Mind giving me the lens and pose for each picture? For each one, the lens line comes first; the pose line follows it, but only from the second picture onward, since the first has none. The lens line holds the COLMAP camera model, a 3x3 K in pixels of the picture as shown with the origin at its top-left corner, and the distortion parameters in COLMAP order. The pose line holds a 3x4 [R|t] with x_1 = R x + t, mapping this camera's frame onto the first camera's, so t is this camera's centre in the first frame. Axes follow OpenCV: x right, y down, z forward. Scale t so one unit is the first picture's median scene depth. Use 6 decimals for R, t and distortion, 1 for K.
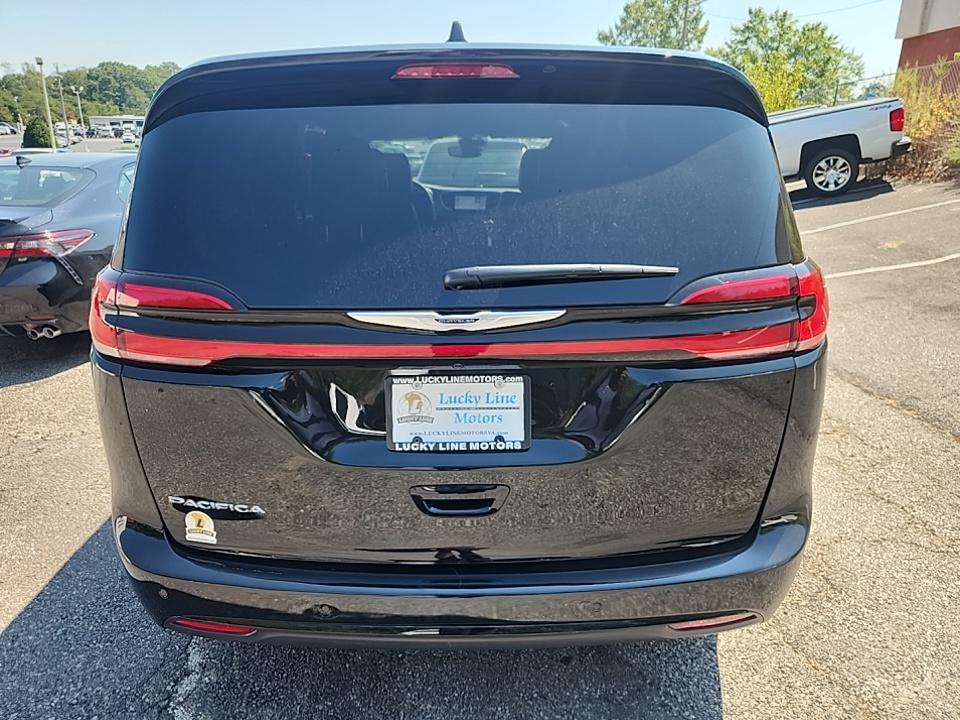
lens RADIAL K [[639.8, 0, 480.0], [0, 639.8, 360.0], [0, 0, 1]] dist [0.010225, -0.004028]
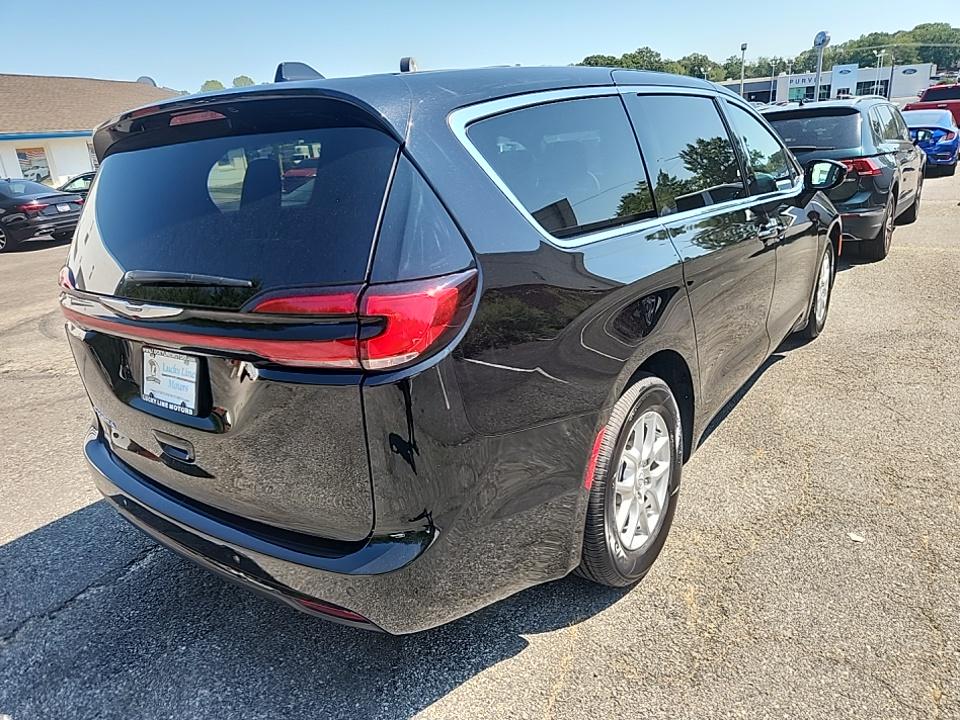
lens RADIAL K [[632.8, 0, 480.0], [0, 632.8, 360.0], [0, 0, 1]] dist [0.005863, 0.057952]
pose [[0.830728, 0.137051, -0.539545, 0.893357], [-0.125094, 0.990391, 0.058967, -0.086183], [0.542442, 0.018508, 0.839890, 0.184796]]
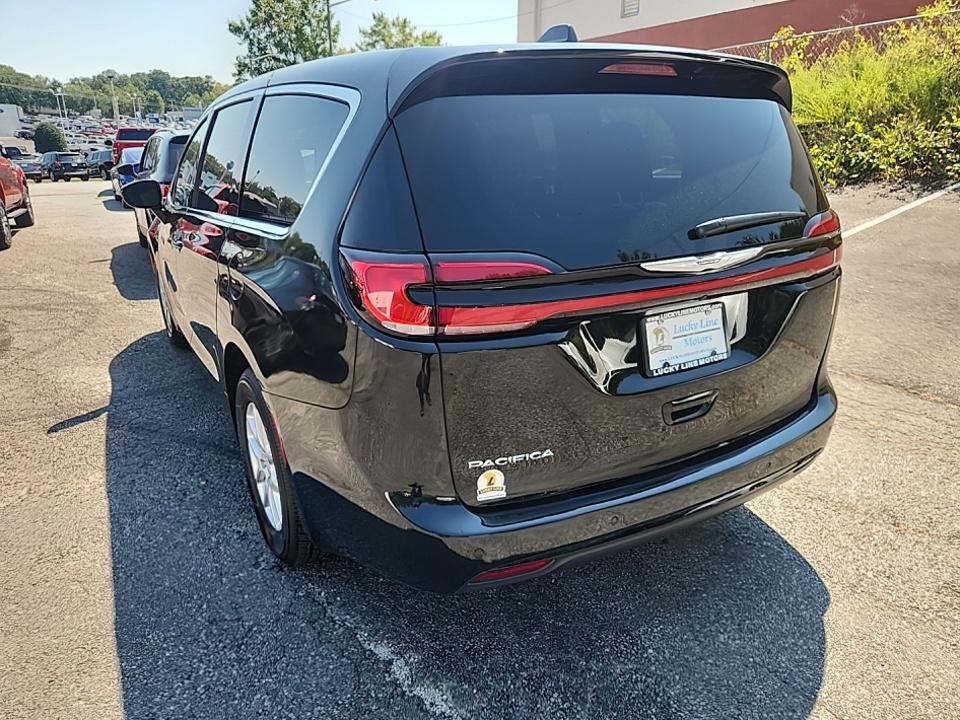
lens RADIAL K [[632.8, 0, 480.0], [0, 632.8, 360.0], [0, 0, 1]] dist [0.005863, 0.057952]
pose [[0.883273, -0.163228, 0.439529, -0.716525], [0.160758, 0.986051, 0.043133, 0.002802], [-0.440438, 0.032559, 0.897192, 0.035317]]
